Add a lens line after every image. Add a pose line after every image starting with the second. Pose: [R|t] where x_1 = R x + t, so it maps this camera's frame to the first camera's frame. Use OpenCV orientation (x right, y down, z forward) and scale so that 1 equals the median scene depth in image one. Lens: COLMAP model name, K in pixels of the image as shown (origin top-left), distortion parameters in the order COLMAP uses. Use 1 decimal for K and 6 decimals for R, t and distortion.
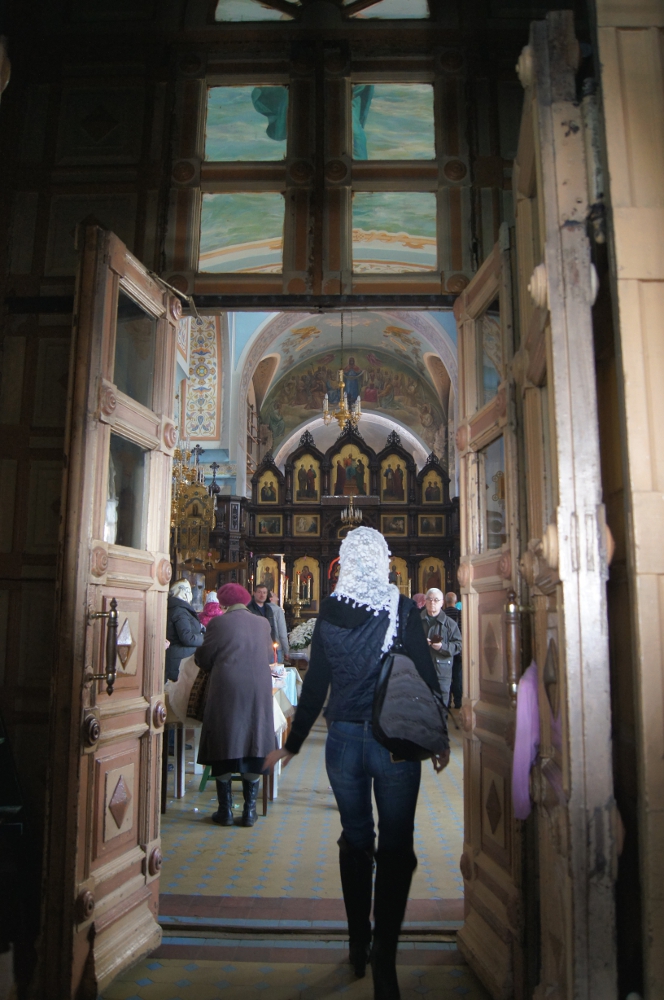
lens RADIAL K [[773.7, 0, 331.3], [0, 773.7, 500.2], [0, 0, 1]] dist [-0.082990, -0.002681]
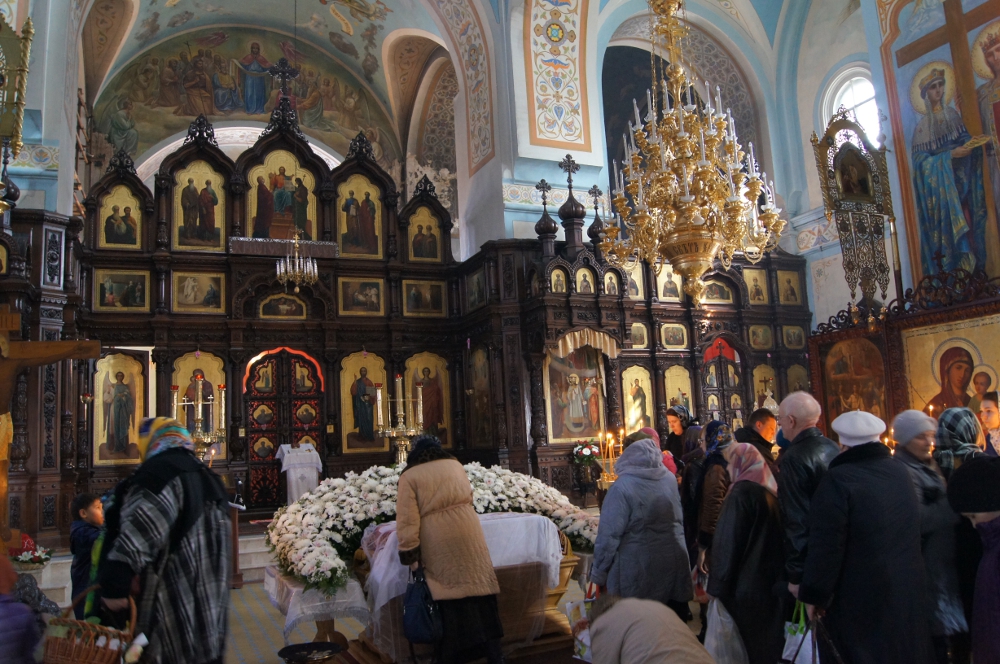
lens RADIAL K [[773.7, 0, 501.8], [0, 773.7, 332.9], [0, 0, 1]] dist [-0.082990, -0.002681]
pose [[0.899469, 0.007911, 0.436913, -0.072453], [-0.007768, 0.999968, -0.002114, 0.058916], [-0.436916, -0.001492, 0.899501, 0.442790]]
